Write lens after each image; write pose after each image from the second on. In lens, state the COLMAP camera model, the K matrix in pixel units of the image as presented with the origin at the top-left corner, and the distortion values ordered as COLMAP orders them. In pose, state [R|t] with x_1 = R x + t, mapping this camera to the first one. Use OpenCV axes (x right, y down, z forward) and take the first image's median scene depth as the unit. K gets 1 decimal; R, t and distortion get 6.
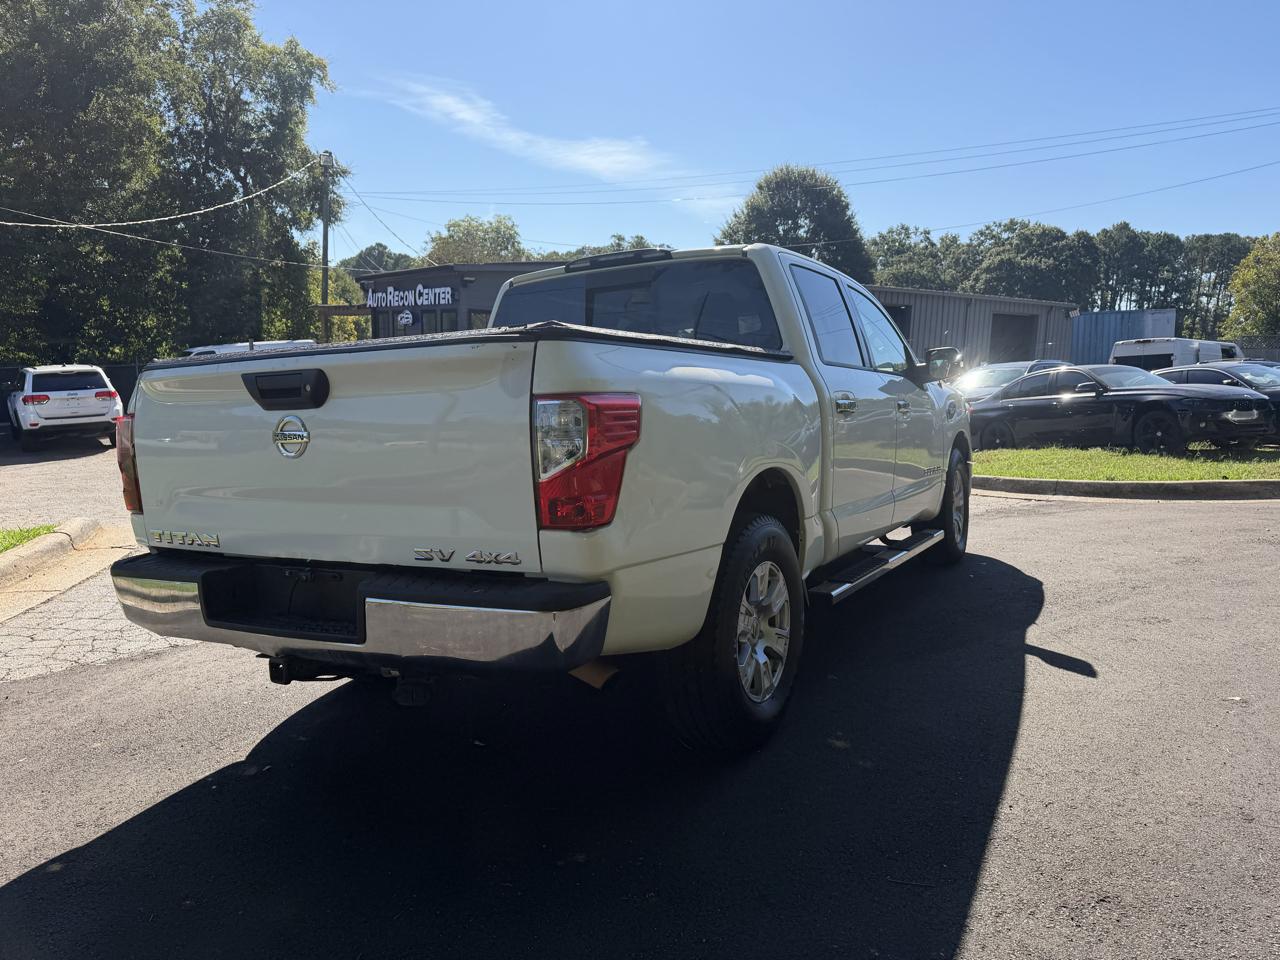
lens RADIAL K [[901.8, 0, 639.3], [0, 901.8, 491.8], [0, 0, 1]] dist [0.021307, -0.028944]
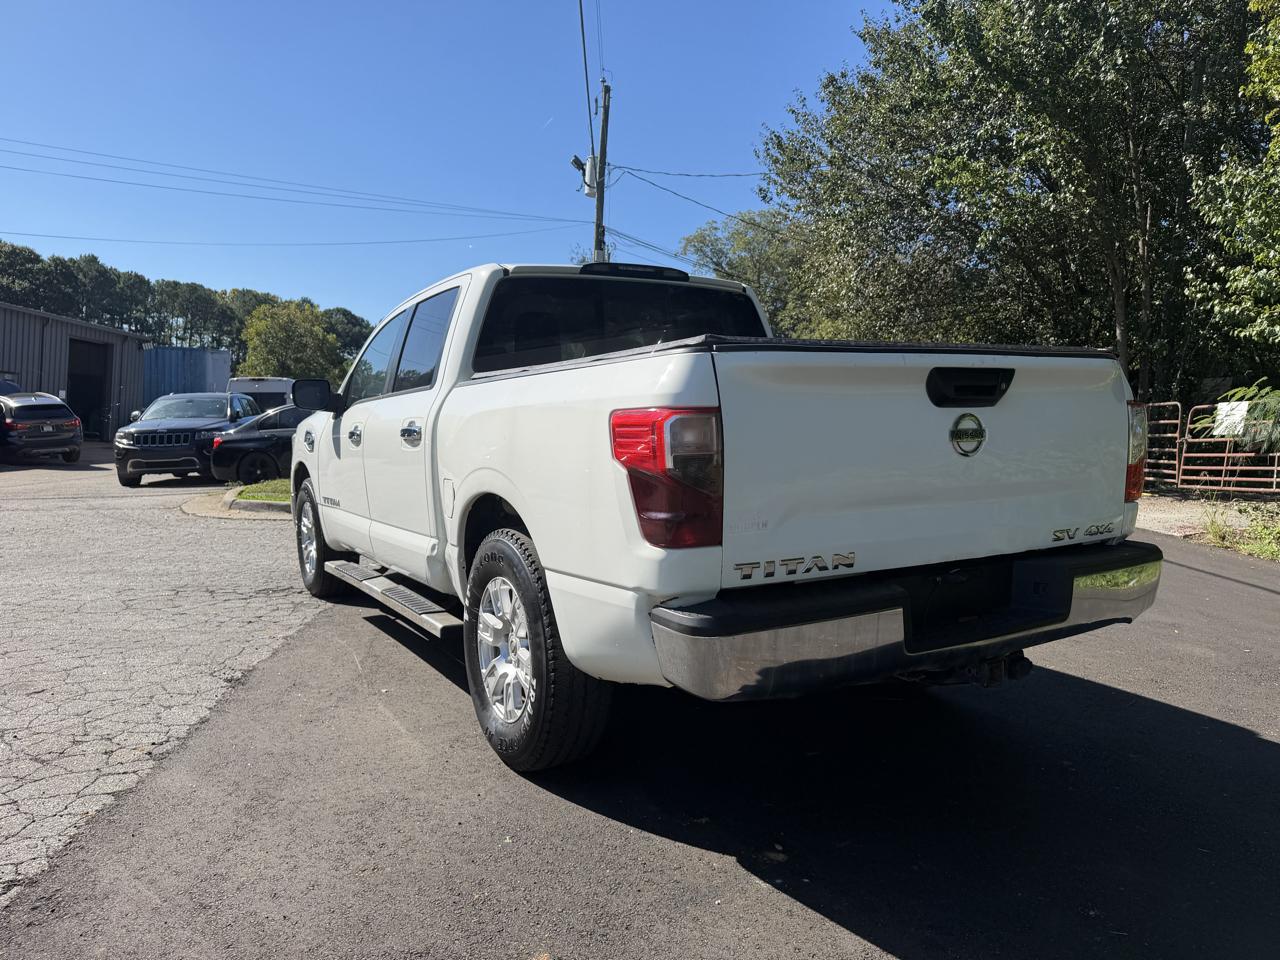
lens RADIAL K [[901.8, 0, 656.8], [0, 901.8, 474.4], [0, 0, 1]] dist [0.021307, -0.028944]
pose [[0.491593, -0.024439, 0.870482, -0.297308], [0.077101, 0.996902, -0.015554, -0.005887], [-0.867405, 0.074761, 0.491954, 0.171570]]
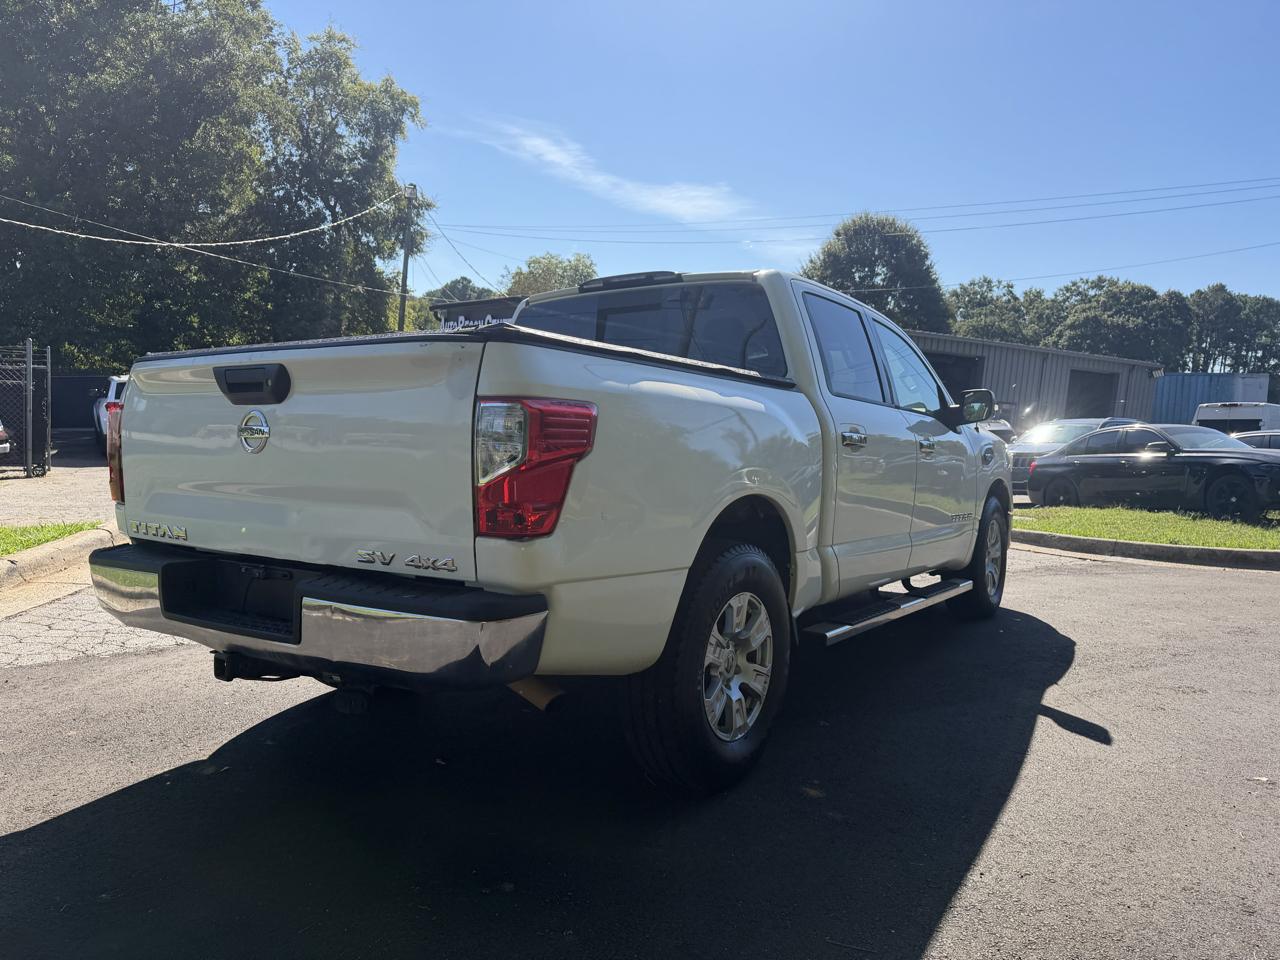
lens RADIAL K [[901.8, 0, 634.6], [0, 901.8, 491.4], [0, 0, 1]] dist [0.021307, -0.028944]
pose [[0.995309, 0.056983, -0.078187, 0.024073], [-0.060318, 0.997338, -0.040972, 0.004271], [0.075644, 0.045495, 0.996096, 0.009038]]
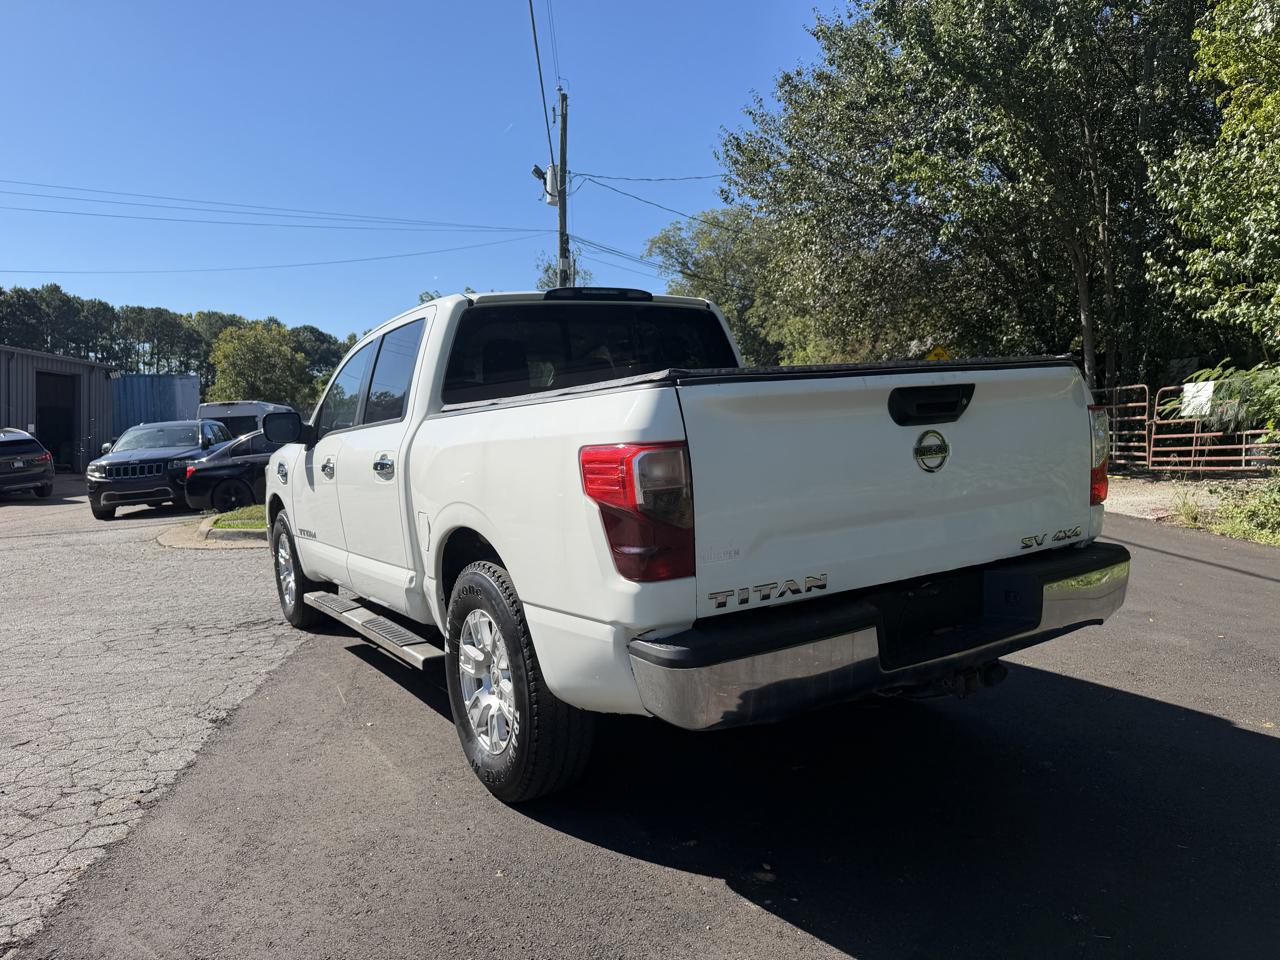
lens RADIAL K [[901.8, 0, 643.2], [0, 901.8, 475.4], [0, 0, 1]] dist [0.021307, -0.028944]
pose [[0.480050, -0.047316, 0.875964, -0.298759], [0.126141, 0.991890, -0.015551, -0.012274], [-0.868125, 0.117960, 0.482126, 0.168594]]
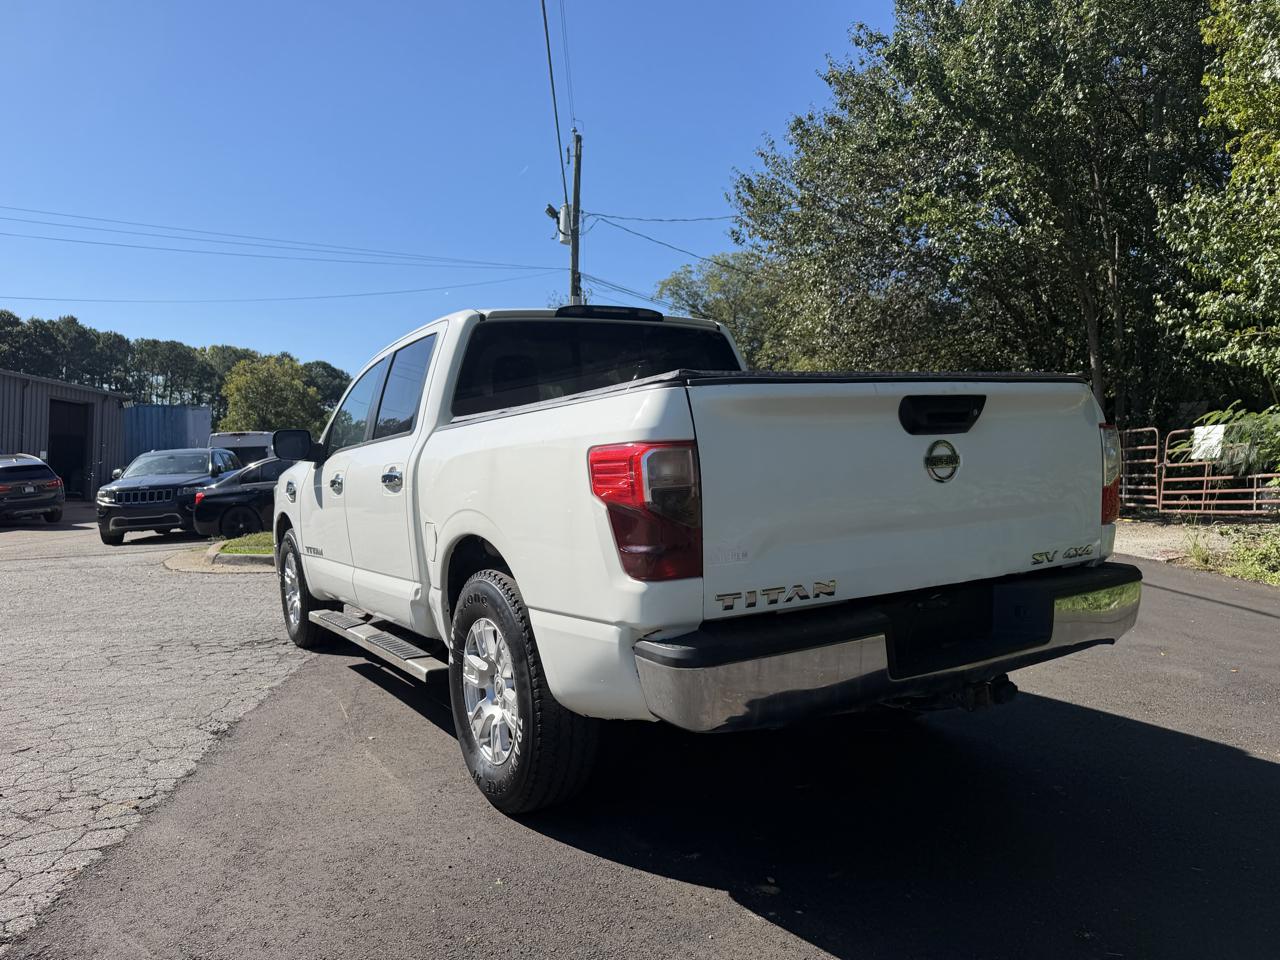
lens RADIAL K [[901.8, 0, 642.1], [0, 901.8, 485.6], [0, 0, 1]] dist [0.021307, -0.028944]
pose [[0.488299, -0.009392, 0.872626, -0.298833], [0.108417, 0.992848, -0.049982, -0.004085], [-0.865915, 0.119013, 0.485825, 0.170096]]
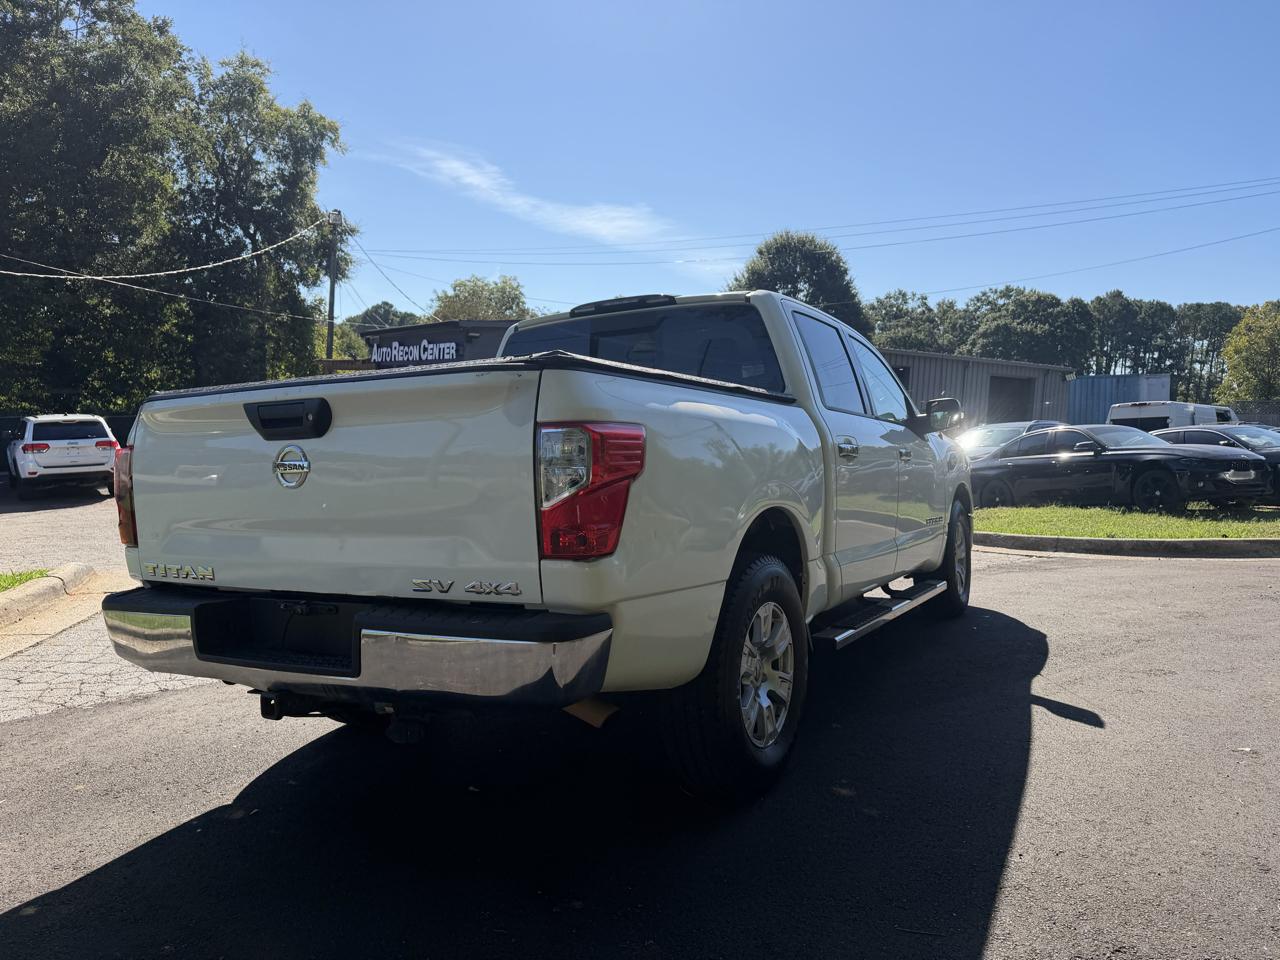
lens RADIAL K [[901.8, 0, 647.0], [0, 901.8, 495.0], [0, 0, 1]] dist [0.021307, -0.028944]
pose [[0.999909, 0.010933, 0.007946, -0.000626], [-0.010427, 0.998072, -0.061186, 0.005632], [-0.008599, 0.061098, 0.998095, 0.002178]]
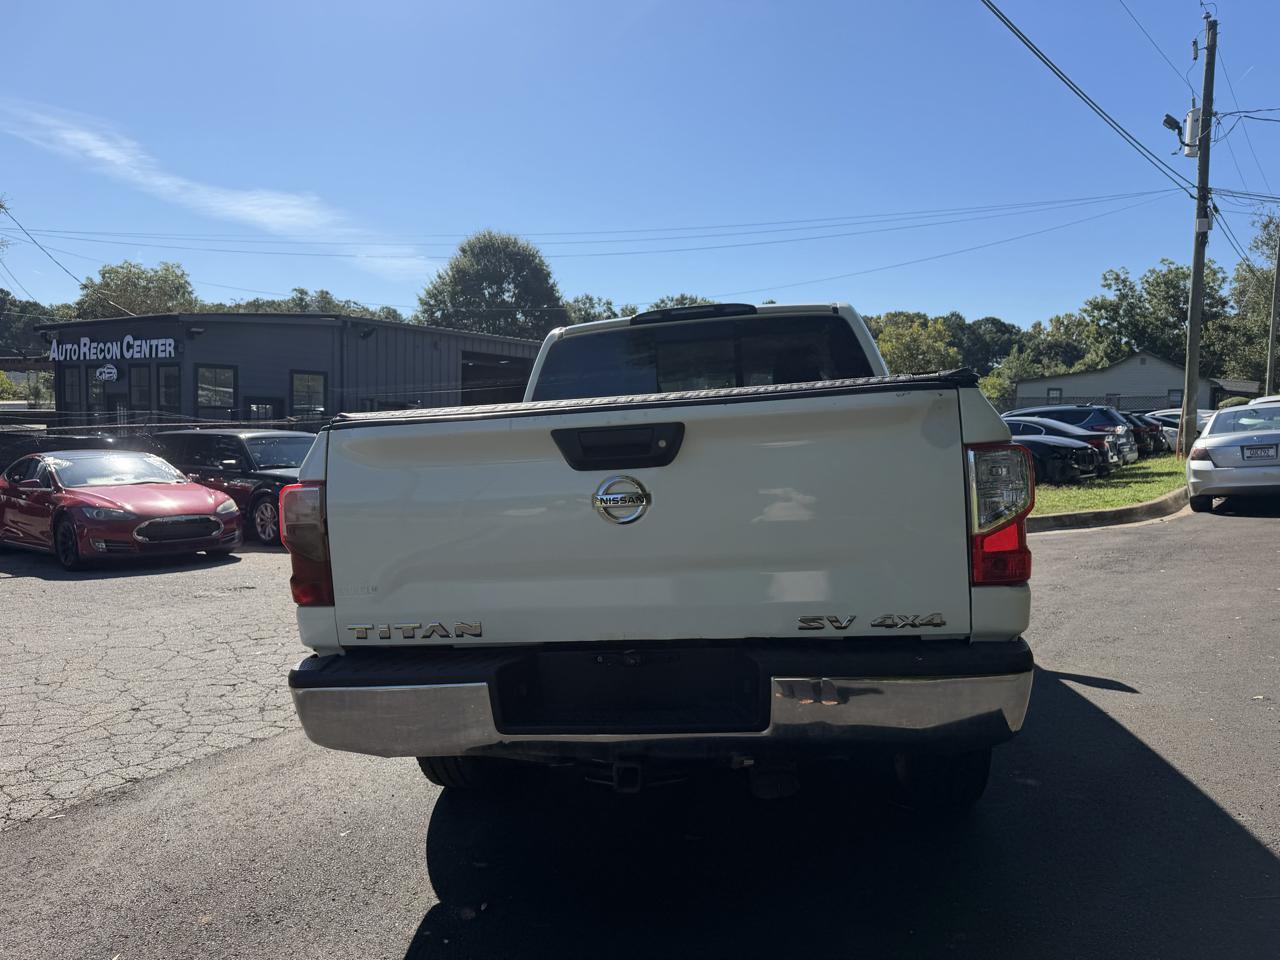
lens RADIAL K [[901.8, 0, 638.4], [0, 901.8, 480.1], [0, 0, 1]] dist [0.021307, -0.028944]
pose [[0.942622, -0.025868, 0.332858, -0.138918], [0.052010, 0.996200, -0.069868, -0.003889], [-0.329786, 0.083171, 0.940385, 0.038420]]
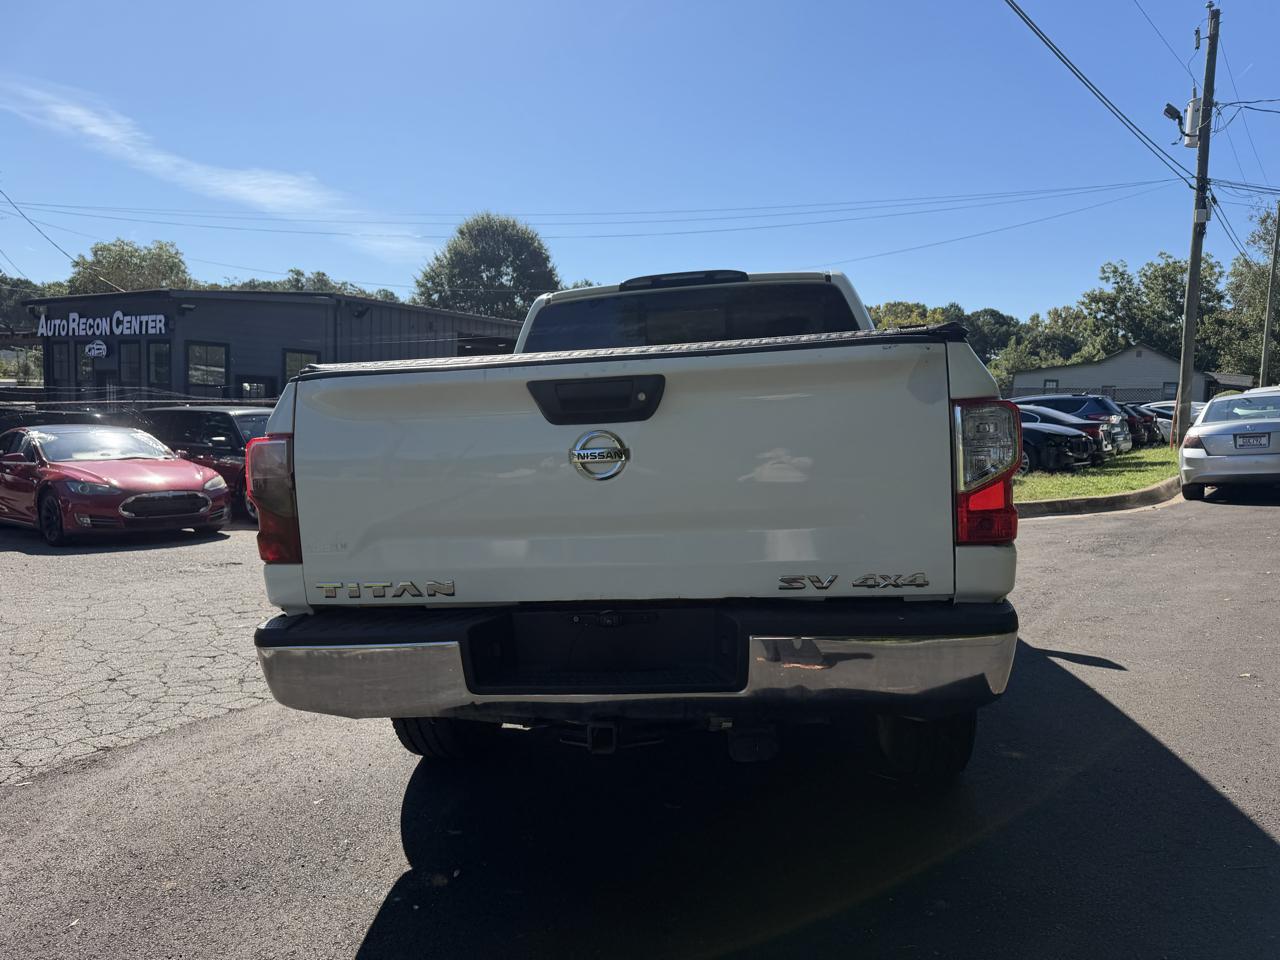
lens RADIAL K [[901.8, 0, 649.6], [0, 901.8, 483.3], [0, 0, 1]] dist [0.021307, -0.028944]
pose [[0.937817, -0.021355, 0.346472, -0.133541], [0.041847, 0.997782, -0.051771, 0.002337], [-0.344598, 0.063051, 0.936630, 0.042894]]
